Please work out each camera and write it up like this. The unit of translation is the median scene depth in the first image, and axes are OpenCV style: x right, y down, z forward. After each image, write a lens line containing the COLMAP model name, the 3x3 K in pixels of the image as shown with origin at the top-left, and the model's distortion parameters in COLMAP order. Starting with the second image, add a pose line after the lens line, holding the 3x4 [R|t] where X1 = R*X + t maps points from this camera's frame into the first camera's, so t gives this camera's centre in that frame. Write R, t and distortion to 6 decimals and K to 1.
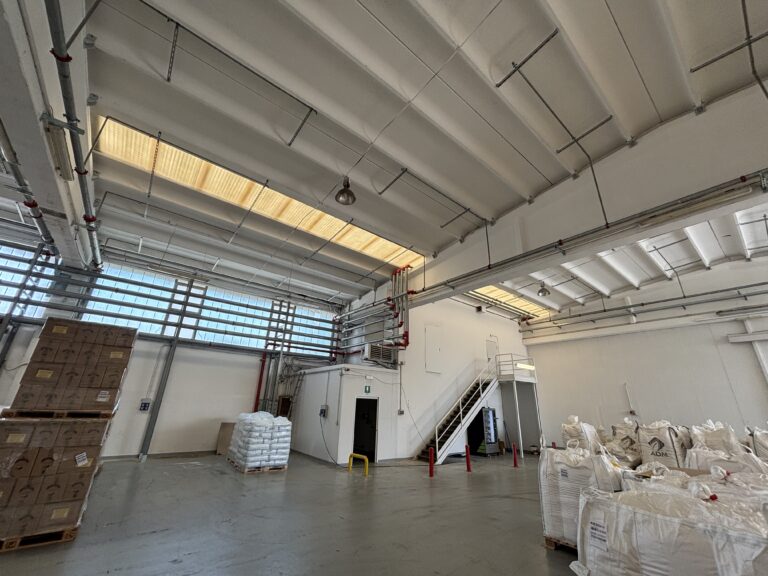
lens RADIAL K [[304.8, 0, 383.8], [0, 304.8, 289.9], [0, 0, 1]] dist [-0.002283, 0.000049]
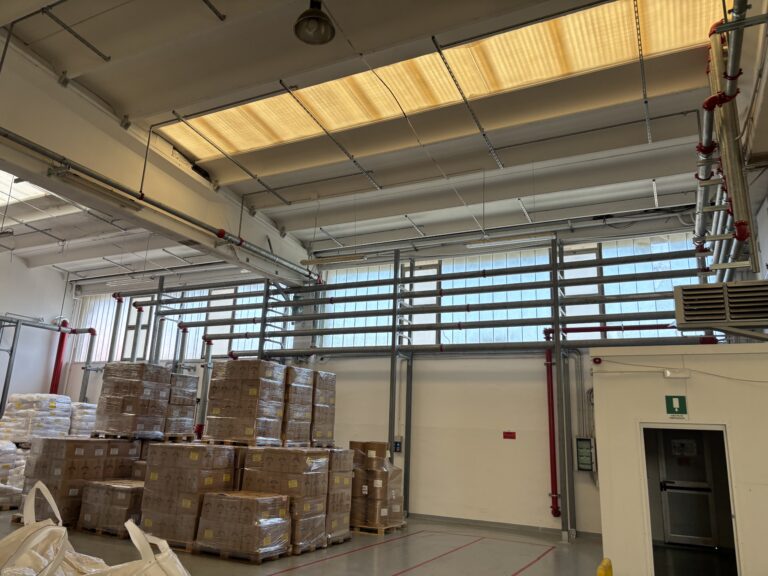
lens RADIAL K [[591.7, 0, 423.3], [0, 591.7, 276.3], [0, 0, 1]] dist [0.048527, -0.045820]
pose [[0.420677, -0.252001, -0.871508, 0.489620], [0.293113, 0.946879, -0.132310, 0.183579], [0.858555, -0.199790, 0.472194, 0.420571]]
